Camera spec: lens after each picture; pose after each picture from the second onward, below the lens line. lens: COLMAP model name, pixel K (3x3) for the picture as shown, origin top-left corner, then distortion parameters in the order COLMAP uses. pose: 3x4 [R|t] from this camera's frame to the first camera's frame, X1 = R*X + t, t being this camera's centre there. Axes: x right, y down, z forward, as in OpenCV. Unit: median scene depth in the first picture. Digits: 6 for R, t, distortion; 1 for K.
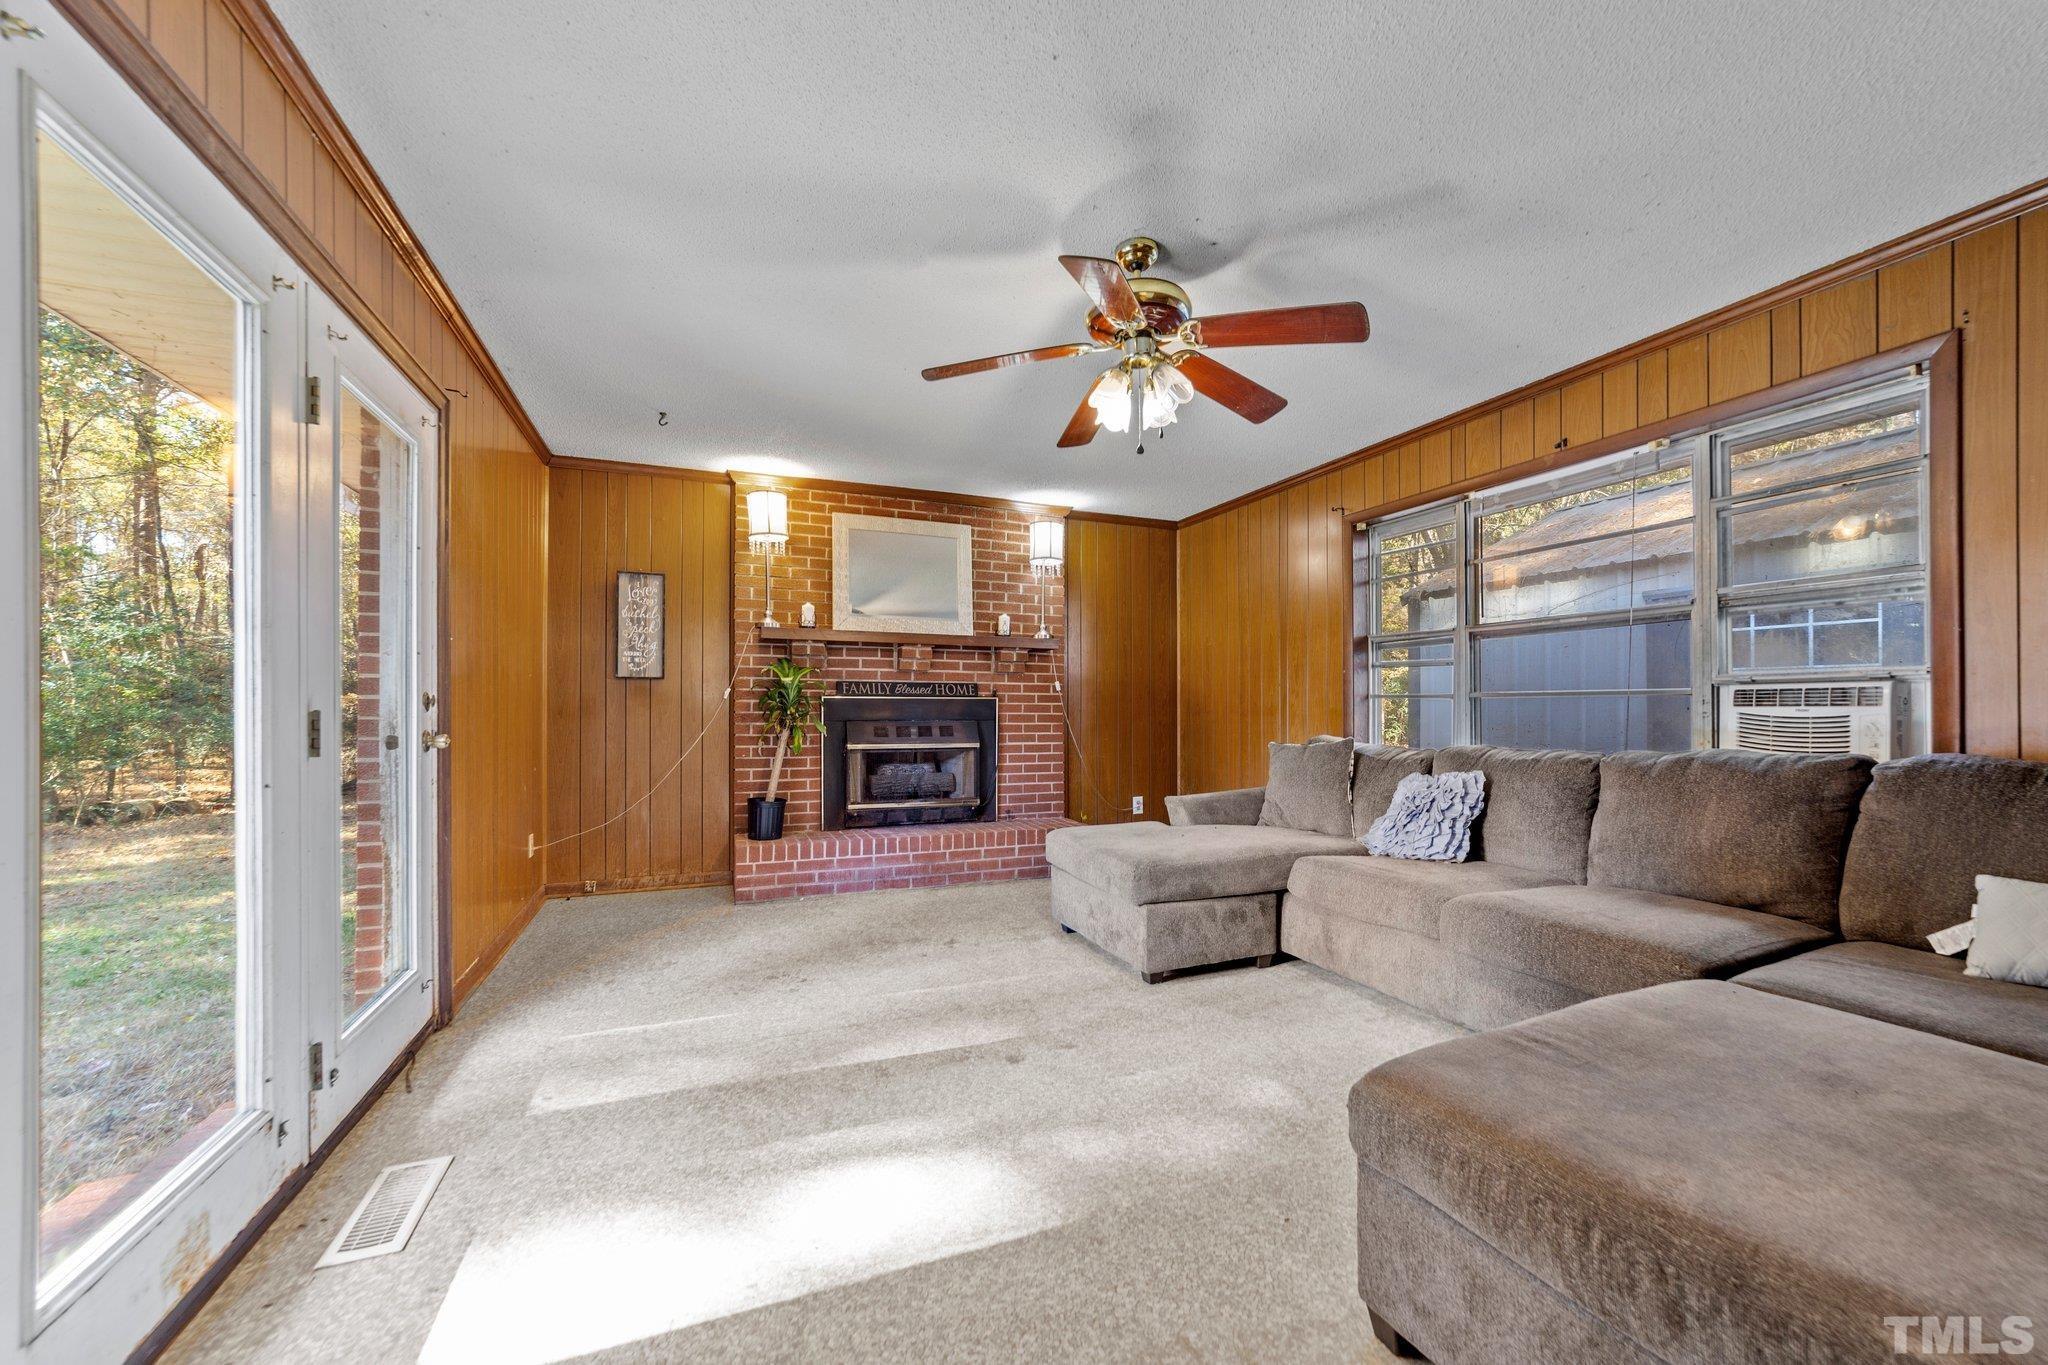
lens RADIAL K [[798.8, 0, 1026.8], [0, 798.8, 695.4], [0, 0, 1]] dist [-0.011297, 0.005610]
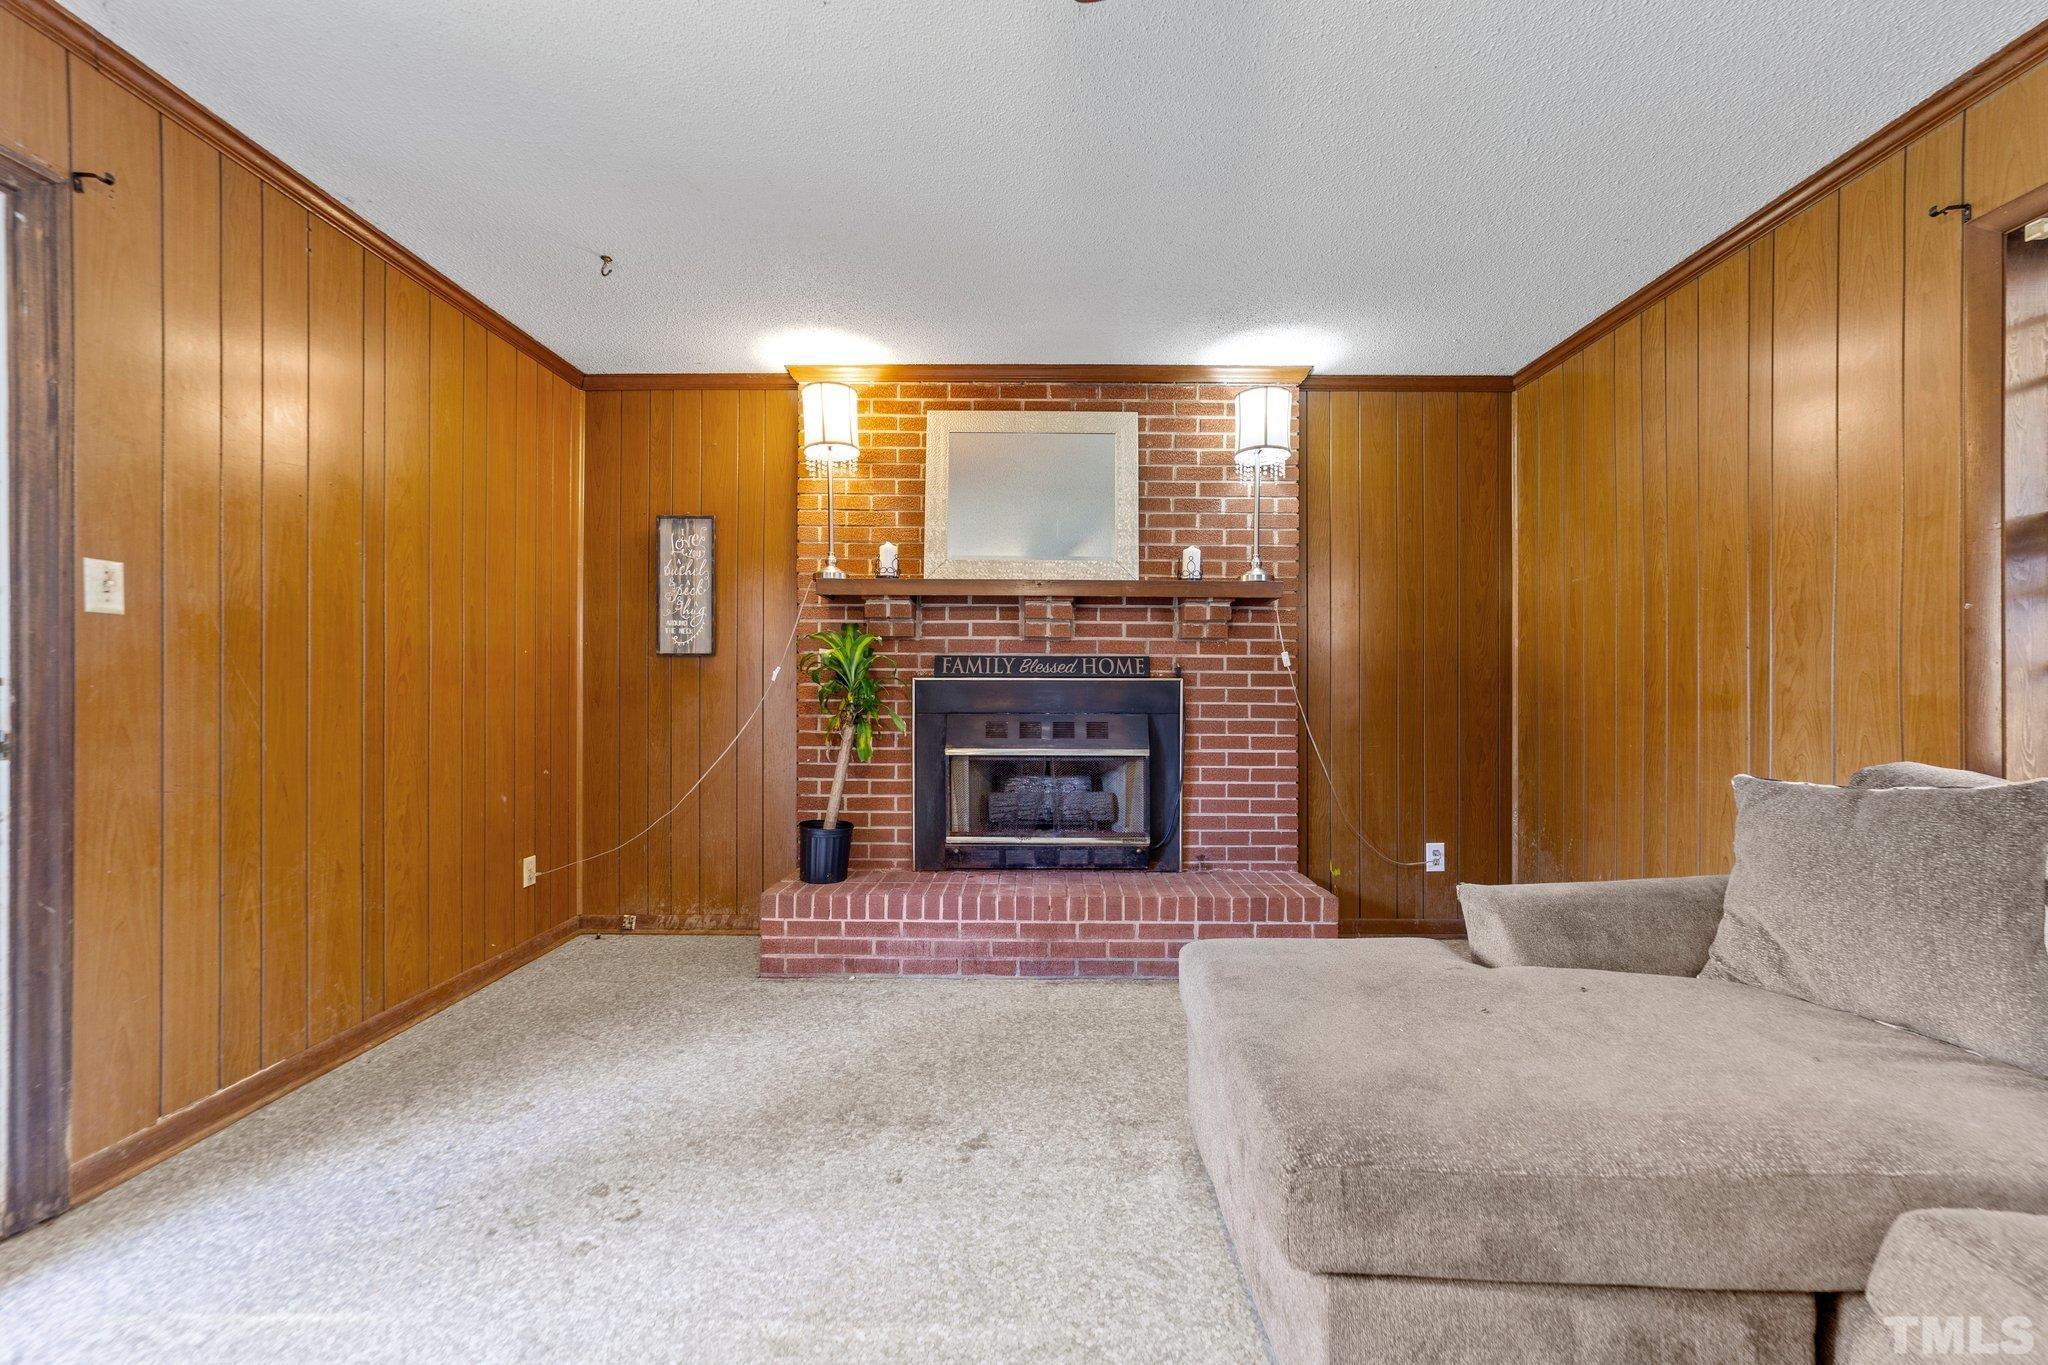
lens RADIAL K [[798.8, 0, 1020.1], [0, 798.8, 691.9], [0, 0, 1]] dist [-0.011297, 0.005610]
pose [[0.923317, -0.000070, -0.384038, 0.097058], [0.004477, 0.999934, 0.010582, 0.006864], [0.384012, -0.011490, 0.923257, 0.394880]]
